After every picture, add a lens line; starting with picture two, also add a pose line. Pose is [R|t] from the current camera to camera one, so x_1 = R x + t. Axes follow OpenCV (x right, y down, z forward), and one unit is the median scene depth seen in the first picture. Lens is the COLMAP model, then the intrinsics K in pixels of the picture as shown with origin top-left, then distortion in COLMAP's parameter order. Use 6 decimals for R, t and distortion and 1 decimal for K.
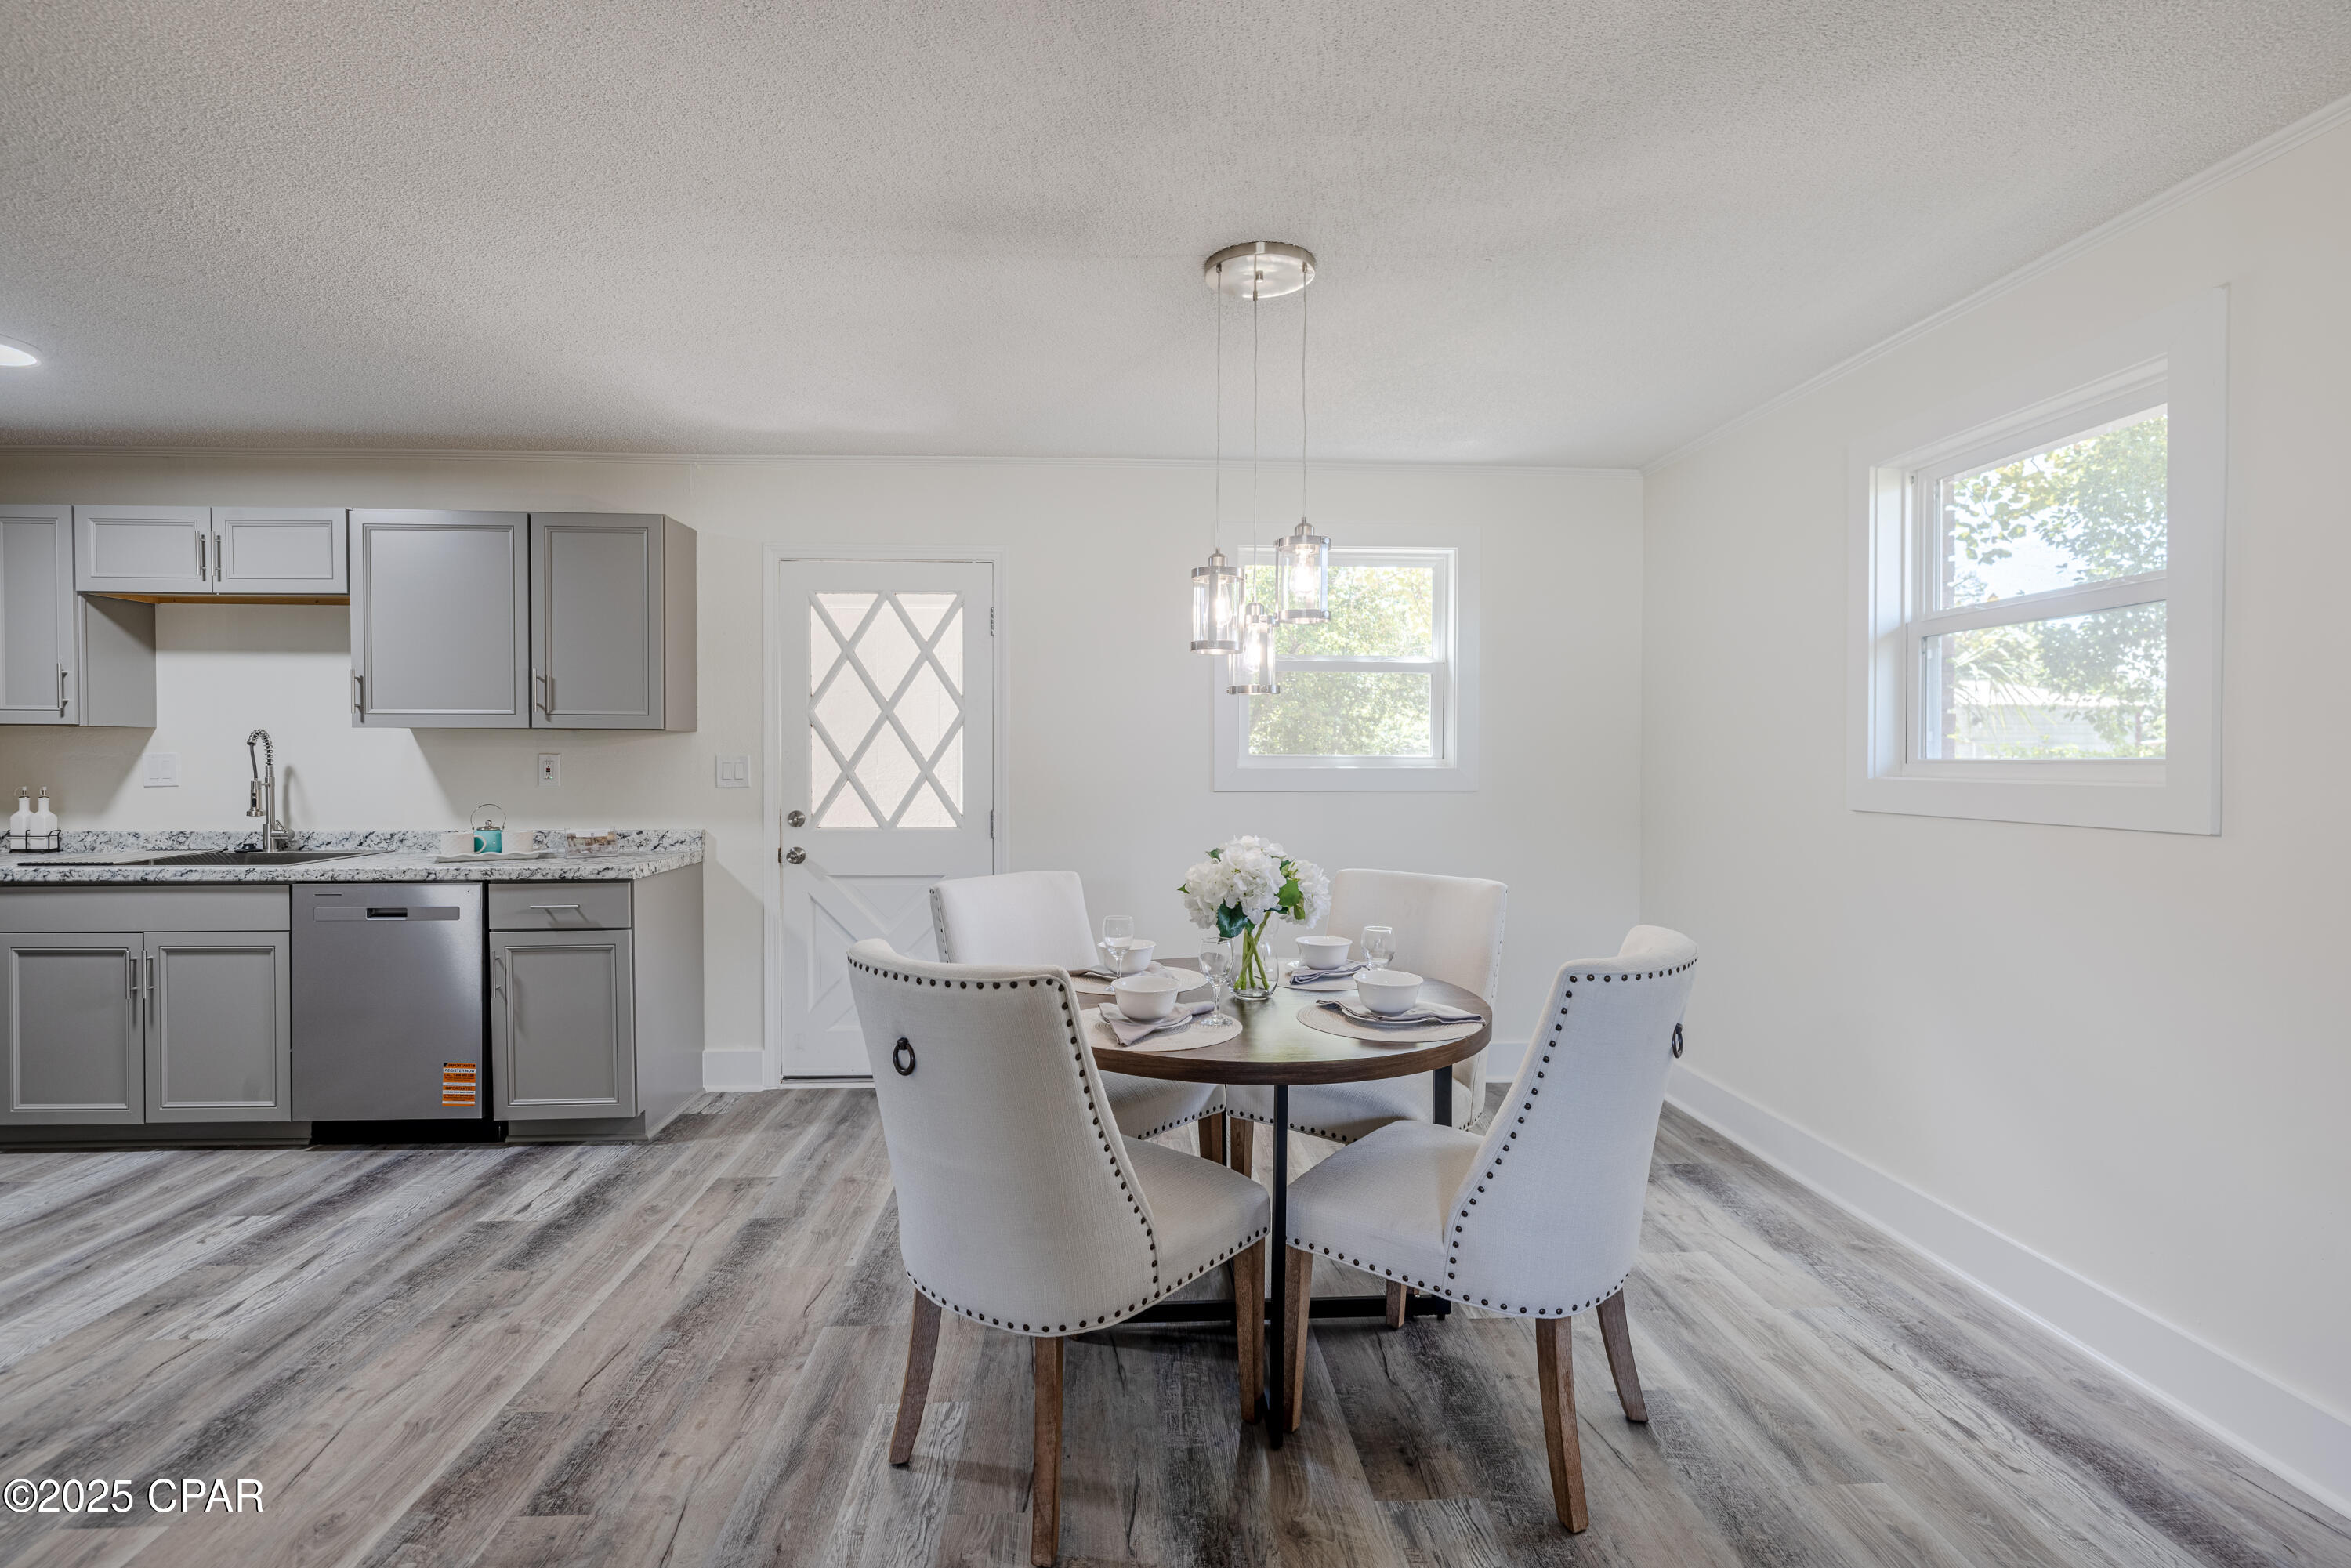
lens RADIAL K [[1108.4, 0, 1168.4], [0, 1108.4, 772.0], [0, 0, 1]] dist [-0.002641, 0.000387]
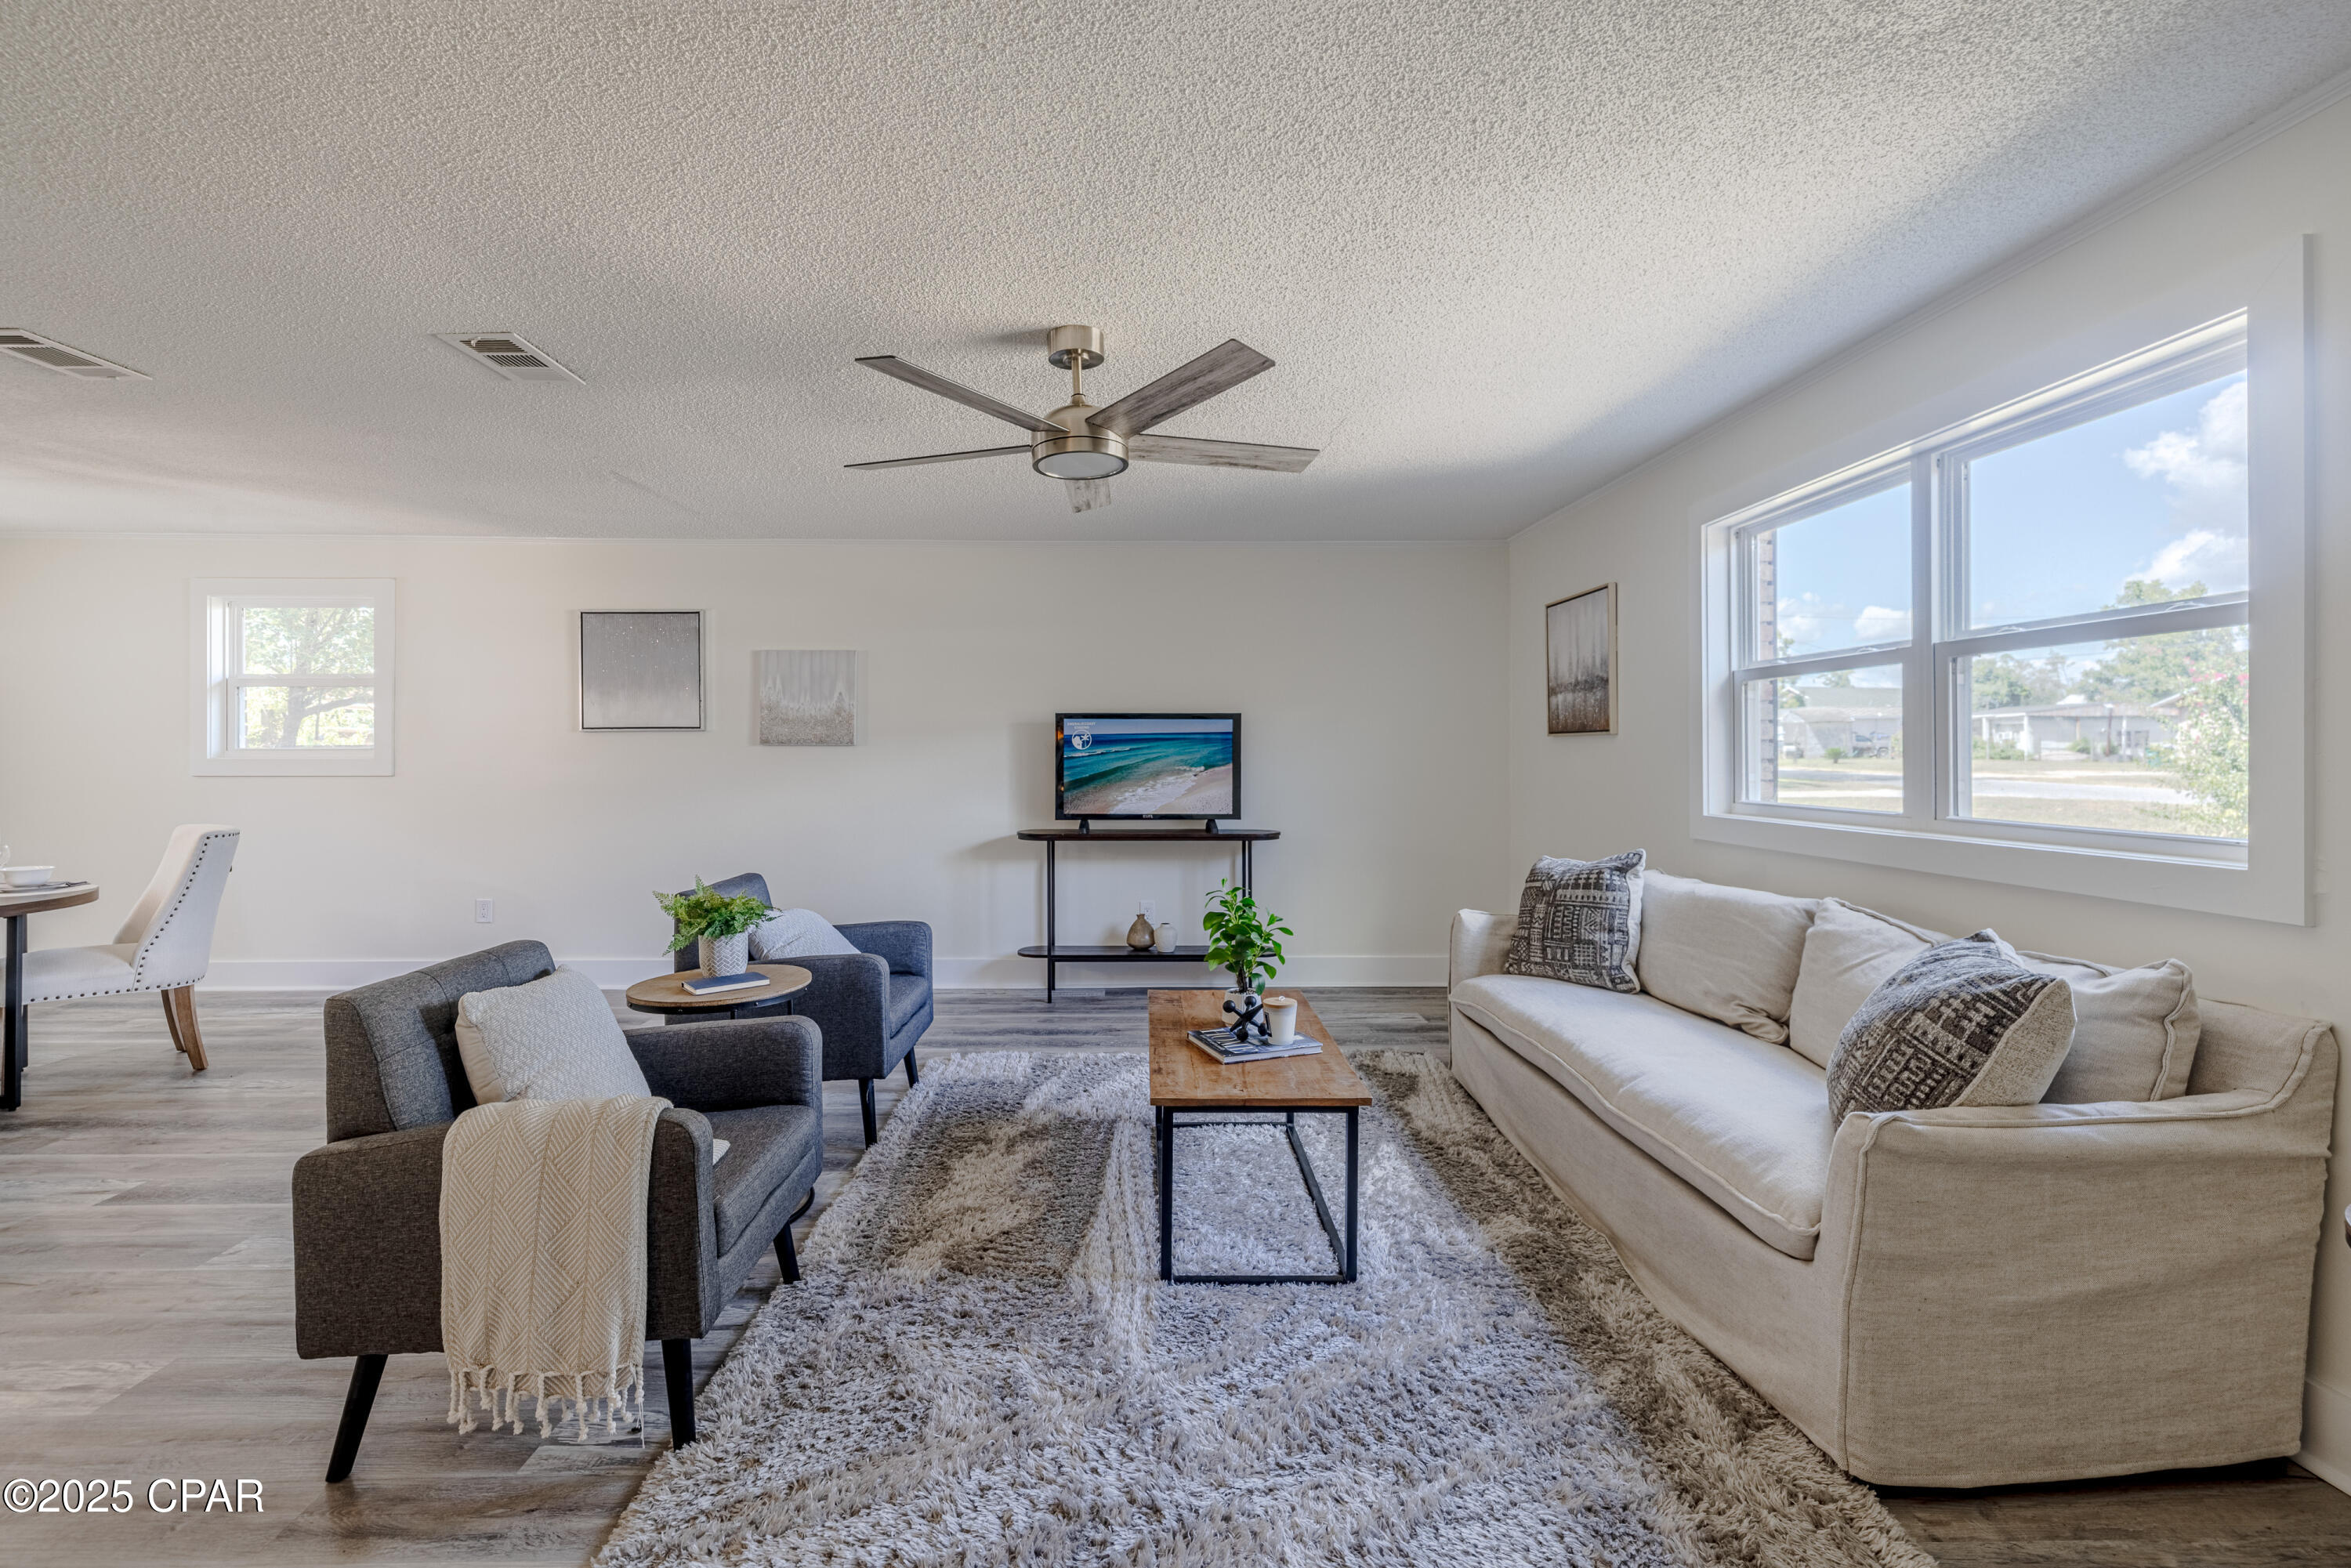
lens RADIAL K [[1008.2, 0, 1156.2], [0, 1008.2, 743.5], [0, 0, 1]] dist [0.002317, 0.000463]
pose [[0.033697, 0.008051, 0.999400, -0.852641], [0.010439, 0.999910, -0.008407, 0.008891], [-0.999378, 0.010716, 0.033609, -0.557380]]
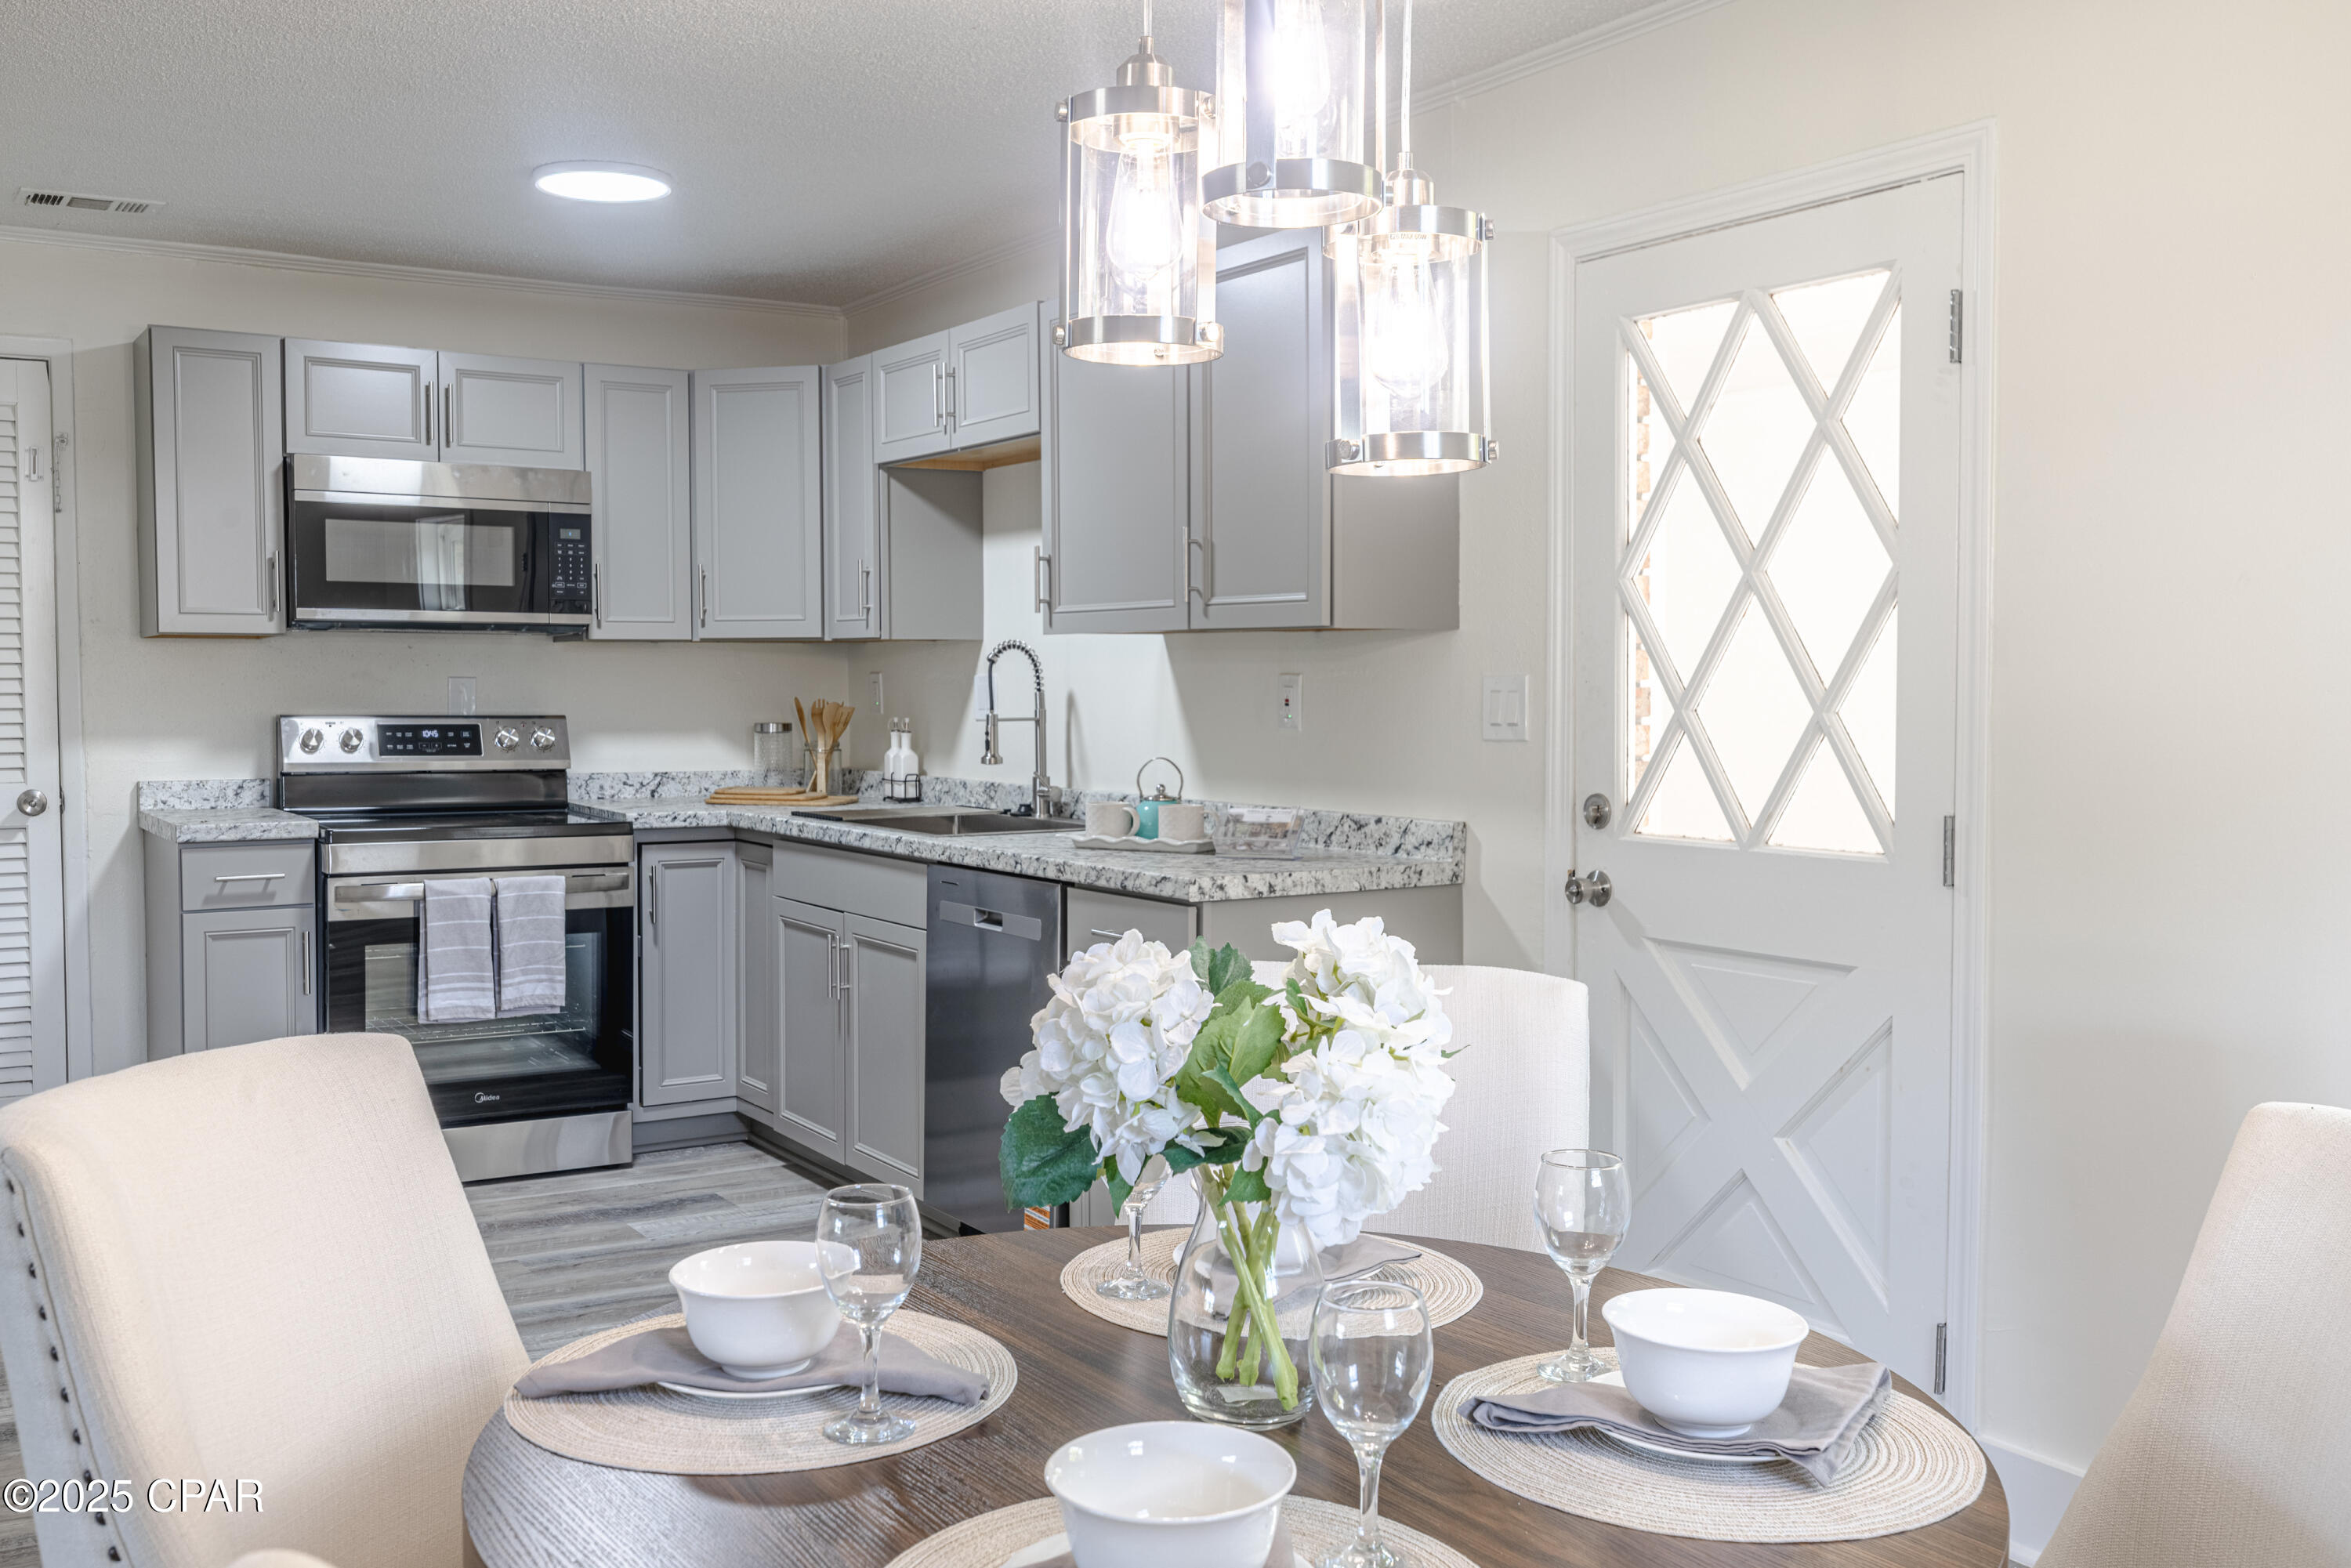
lens RADIAL K [[2096.1, 0, 1154.6], [0, 2096.1, 770.8], [0, 0, 1]] dist [-0.004038, 0.008047]
pose [[0.492398, 0.036536, -0.869603, 0.394830], [-0.013764, 0.999320, 0.034193, -0.002901], [0.870261, -0.004868, 0.492567, 0.456332]]
